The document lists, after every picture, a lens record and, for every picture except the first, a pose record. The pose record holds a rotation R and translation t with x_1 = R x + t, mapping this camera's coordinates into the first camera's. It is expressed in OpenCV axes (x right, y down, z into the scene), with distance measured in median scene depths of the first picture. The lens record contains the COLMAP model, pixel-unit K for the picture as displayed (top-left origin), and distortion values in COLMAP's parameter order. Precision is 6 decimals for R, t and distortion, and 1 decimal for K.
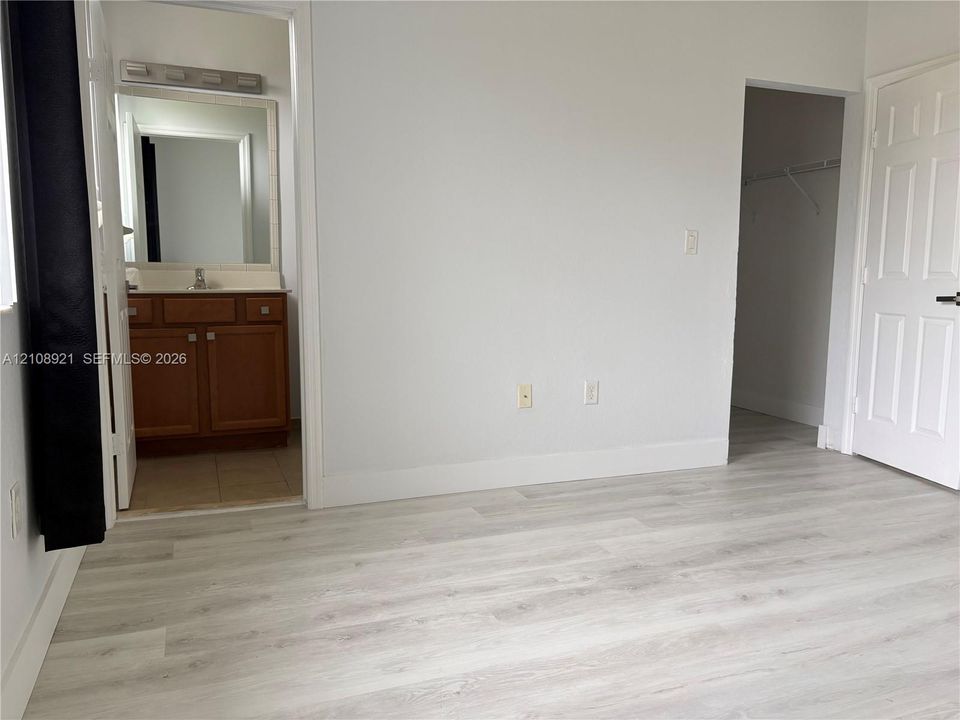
lens RADIAL K [[728.7, 0, 482.4], [0, 728.7, 359.1], [0, 0, 1]] dist [0.049479, -0.068435]
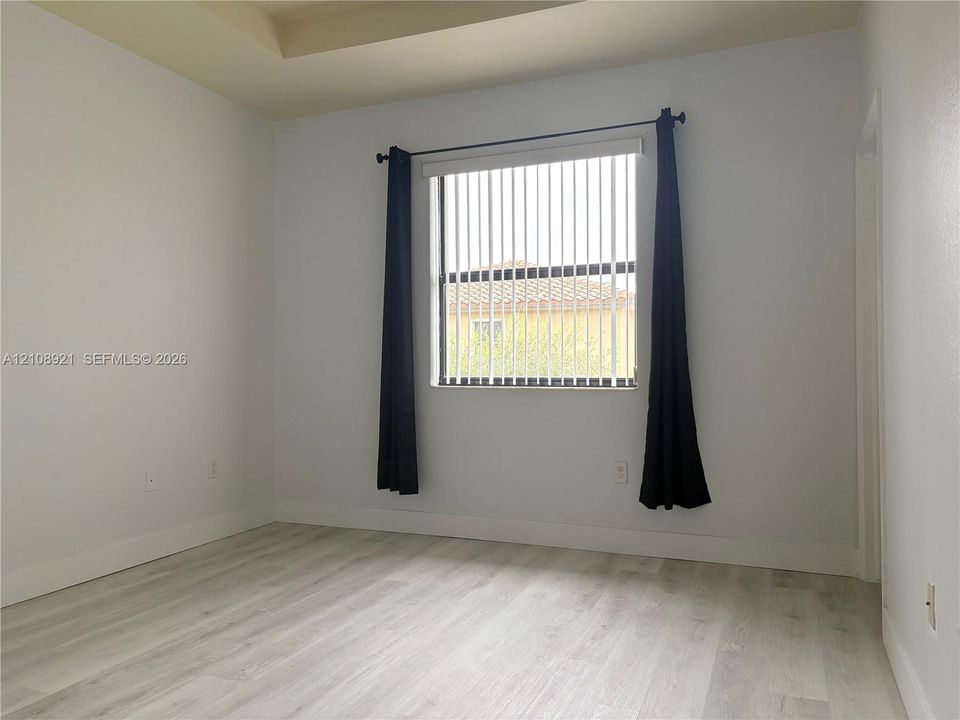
lens RADIAL K [[728.7, 0, 482.4], [0, 728.7, 359.1], [0, 0, 1]] dist [0.049479, -0.068435]
pose [[-0.690090, 0.004645, -0.723709, 1.033059], [-0.071559, 0.994641, 0.074618, -0.231170], [0.720177, 0.103281, -0.686059, 1.662342]]
